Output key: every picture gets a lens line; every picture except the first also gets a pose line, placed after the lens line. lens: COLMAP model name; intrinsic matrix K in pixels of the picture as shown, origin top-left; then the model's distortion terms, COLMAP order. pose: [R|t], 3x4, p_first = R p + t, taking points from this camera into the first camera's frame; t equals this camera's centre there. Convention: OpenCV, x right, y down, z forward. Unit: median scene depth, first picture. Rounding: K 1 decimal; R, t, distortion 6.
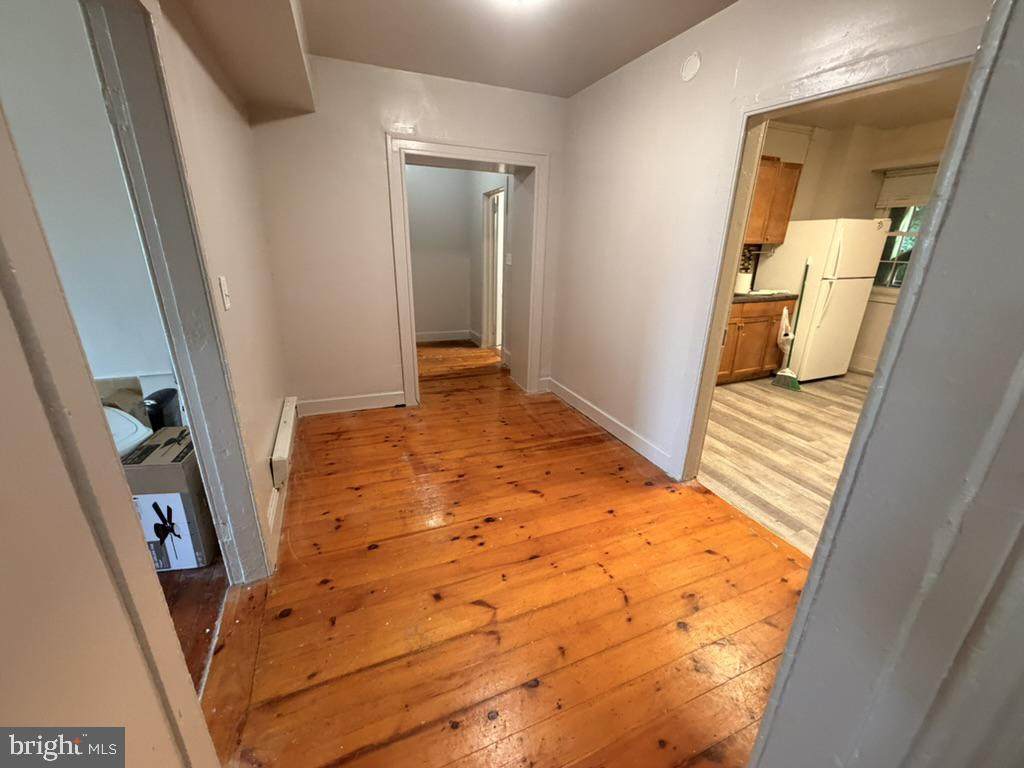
lens RADIAL K [[409.7, 0, 510.6], [0, 409.7, 381.5], [0, 0, 1]] dist [-0.000281, 0.000030]
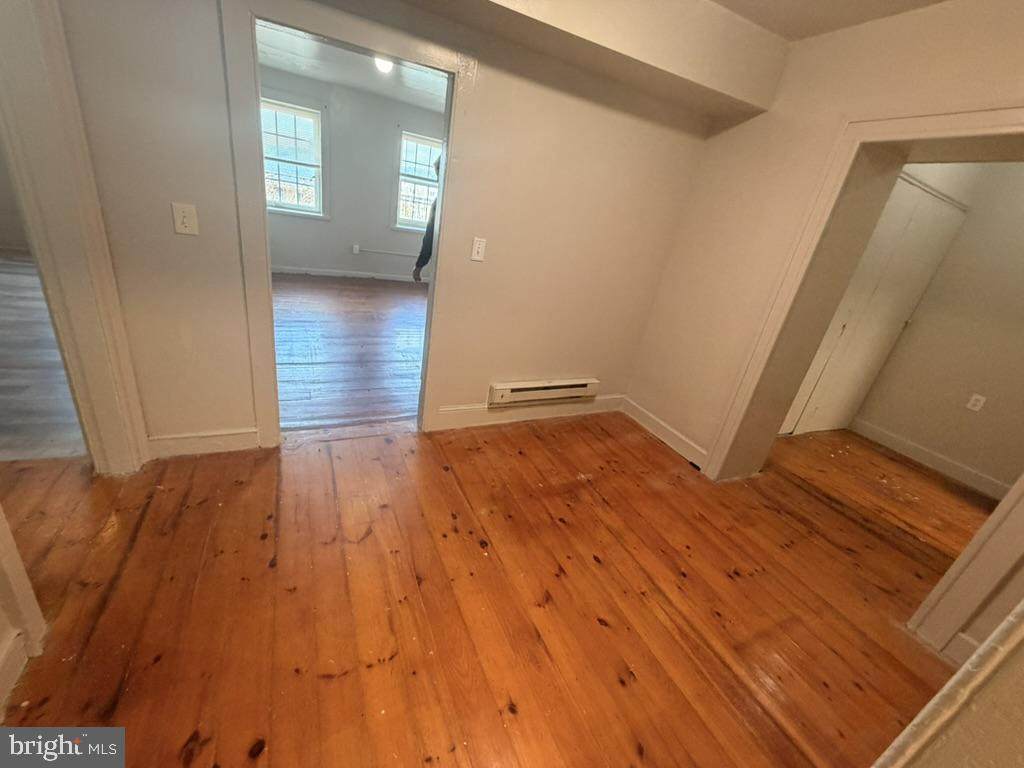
lens RADIAL K [[409.7, 0, 509.3], [0, 409.7, 384.4], [0, 0, 1]] dist [-0.000281, 0.000030]
pose [[0.050576, 0.369118, -0.928005, 0.393007], [-0.471786, 0.827812, 0.303554, -0.143502], [0.880261, 0.422468, 0.216012, 0.447341]]
